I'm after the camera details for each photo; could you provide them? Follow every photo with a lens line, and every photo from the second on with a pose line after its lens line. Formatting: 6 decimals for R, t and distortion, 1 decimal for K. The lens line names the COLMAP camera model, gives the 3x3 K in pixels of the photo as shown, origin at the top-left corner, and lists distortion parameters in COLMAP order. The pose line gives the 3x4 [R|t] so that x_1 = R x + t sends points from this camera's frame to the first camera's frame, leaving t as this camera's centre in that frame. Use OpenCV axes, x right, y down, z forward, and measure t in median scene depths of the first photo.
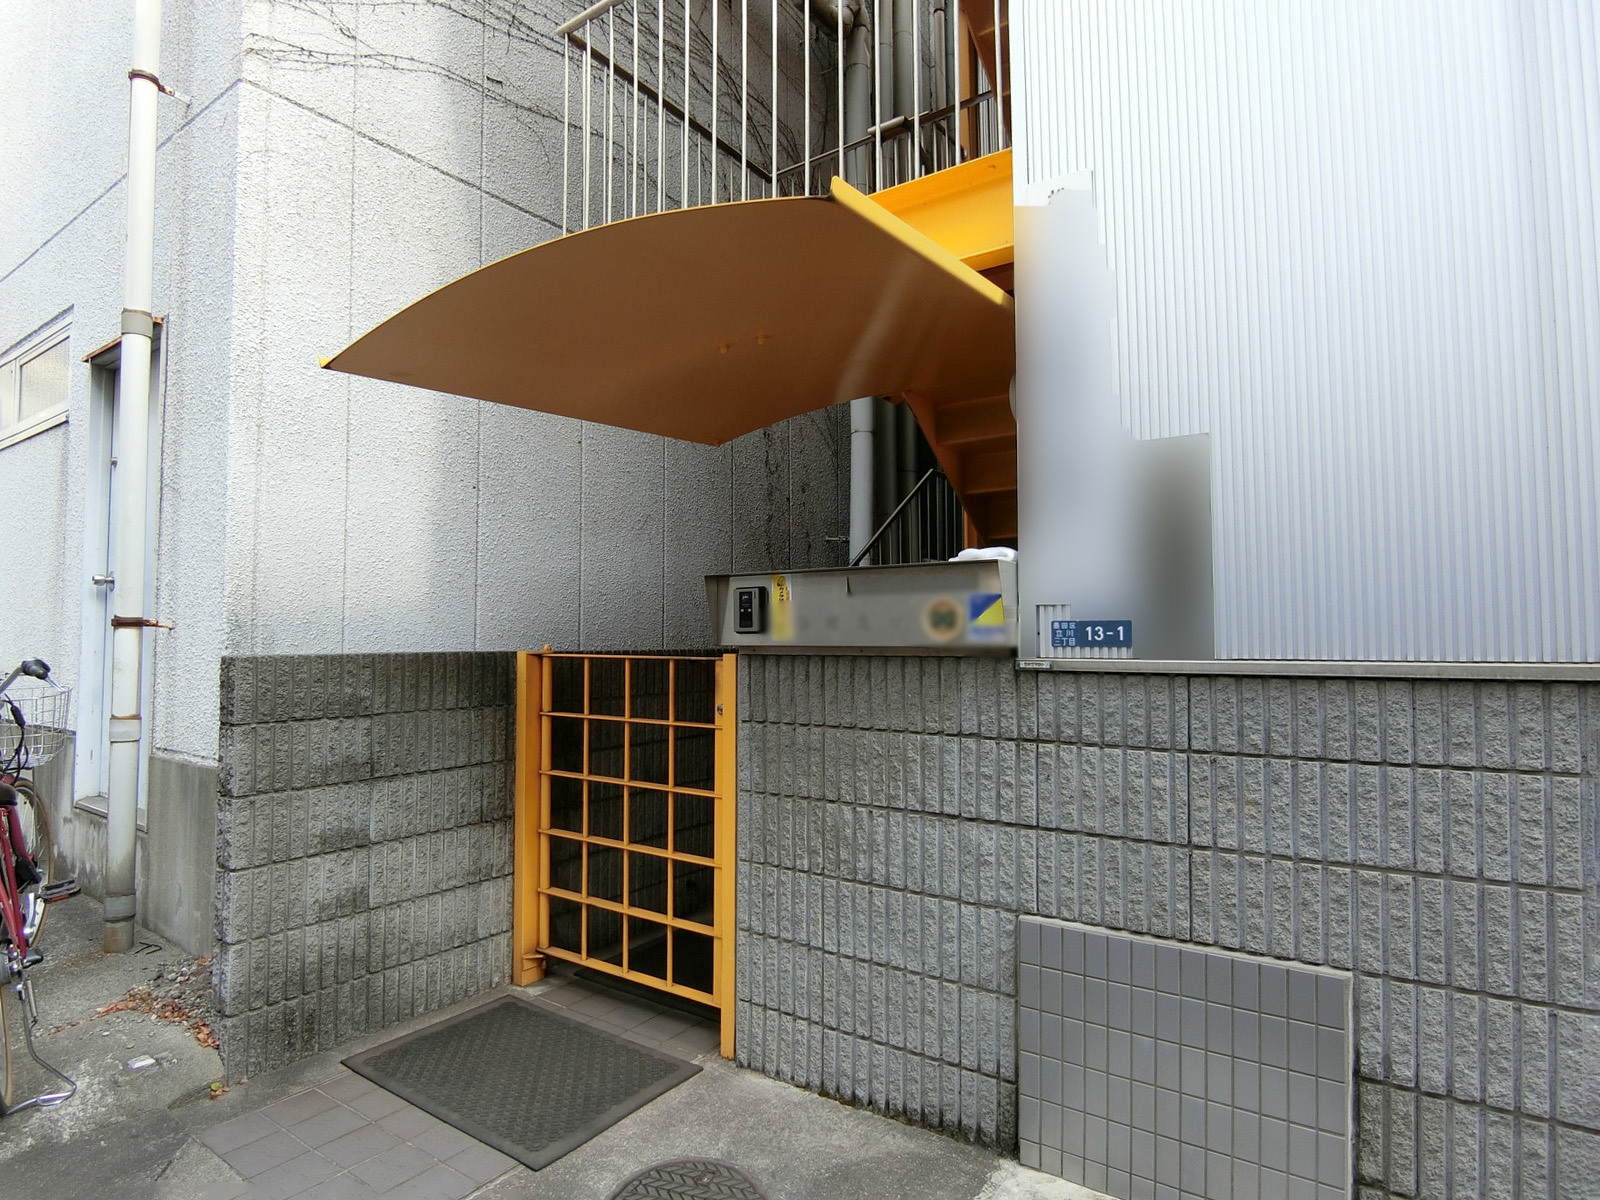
lens RADIAL K [[876.5, 0, 798.3], [0, 876.5, 605.0], [0, 0, 1]] dist [-0.012669, 0.000696]
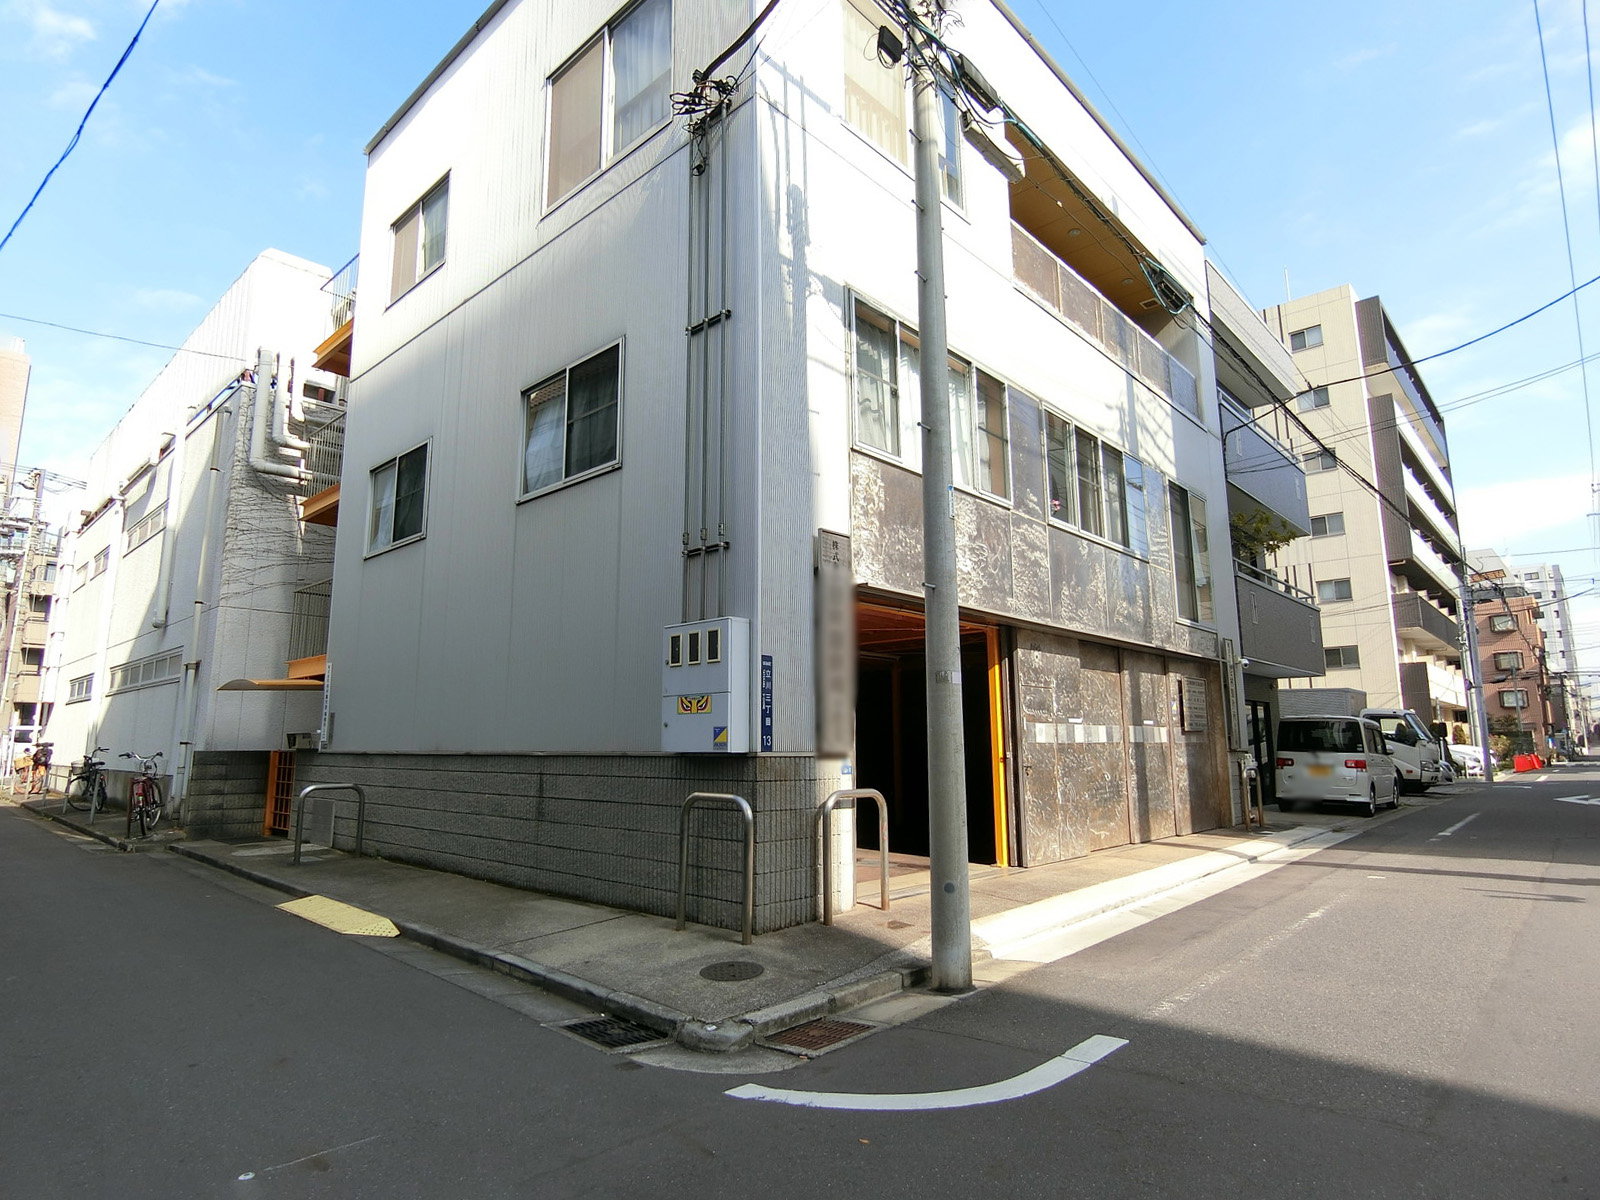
lens RADIAL K [[876.5, 0, 797.7], [0, 876.5, 601.1], [0, 0, 1]] dist [-0.012669, 0.000696]
pose [[0.991070, -0.026001, -0.130782, 2.548536], [0.009848, 0.992398, -0.122672, -0.109064], [0.132977, 0.120288, 0.983793, -2.621611]]
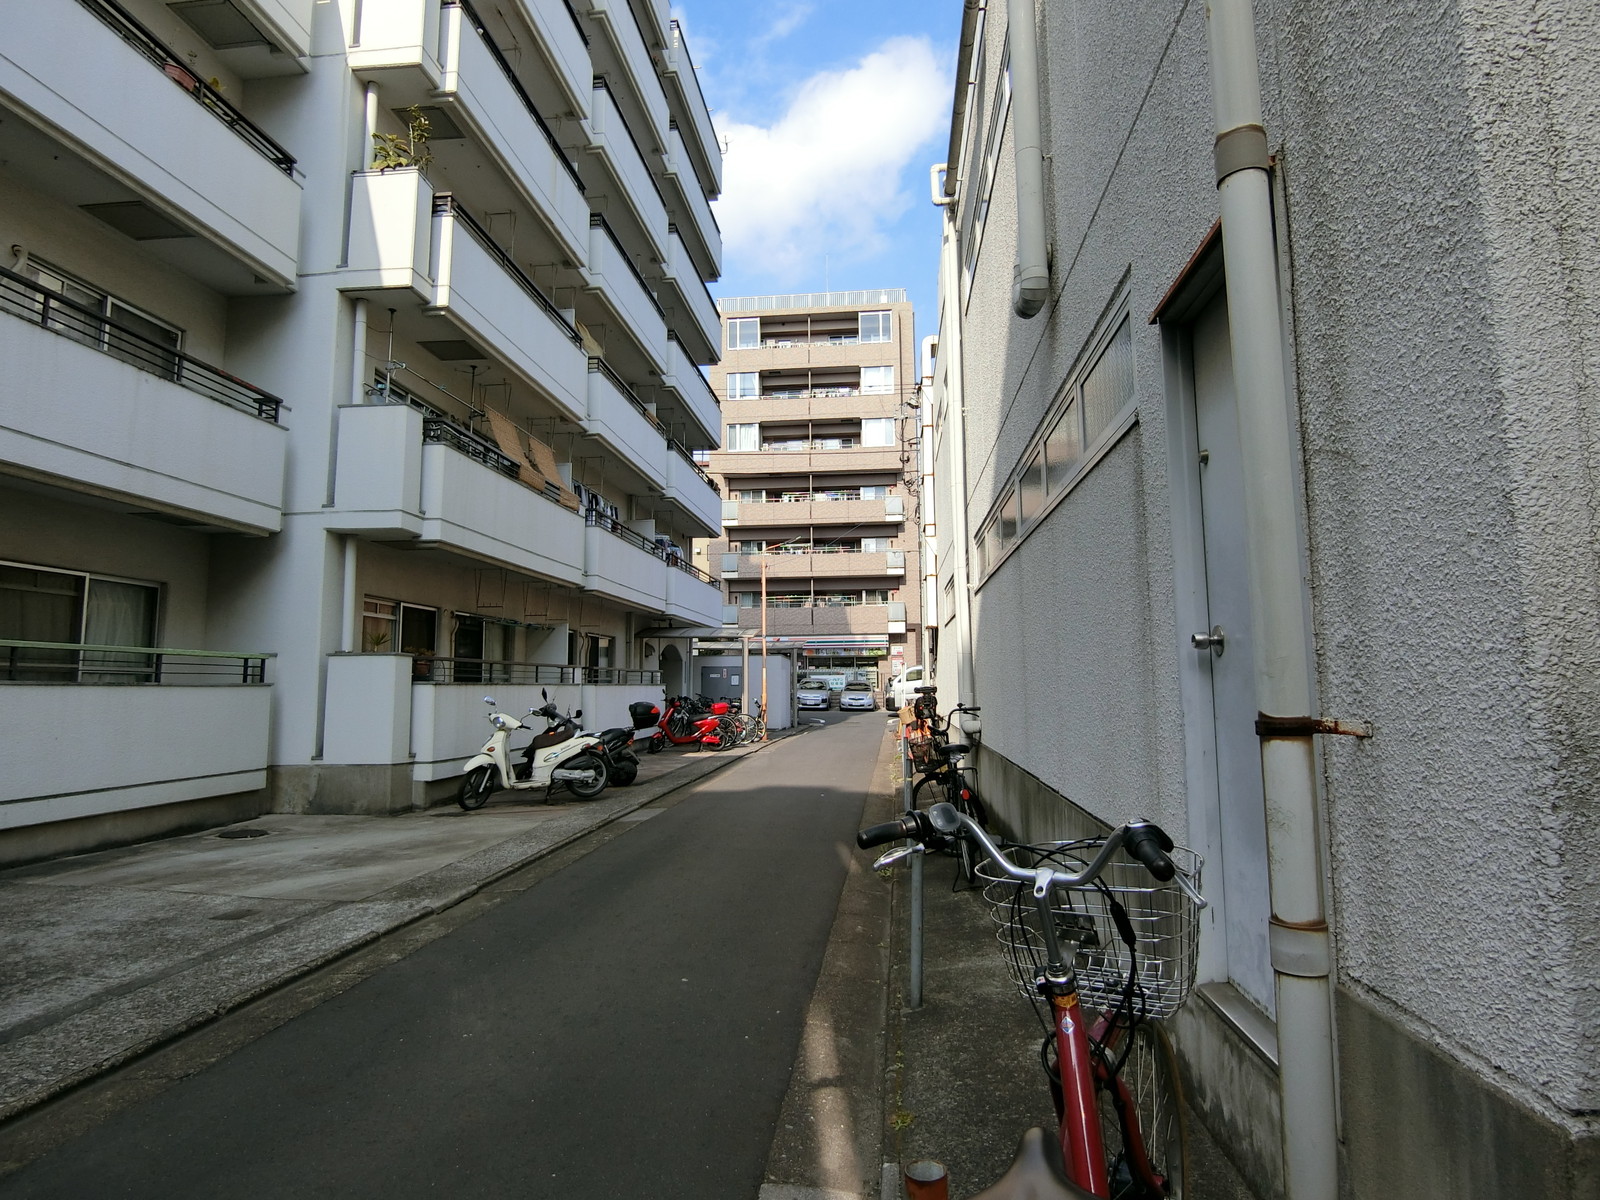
lens RADIAL K [[876.5, 0, 799.9], [0, 876.5, 599.1], [0, 0, 1]] dist [-0.012669, 0.000696]
pose [[0.486555, -0.095834, -0.868378, -0.468073], [0.050287, 0.995390, -0.081675, -0.026206], [0.872201, -0.003929, 0.489131, 0.517860]]
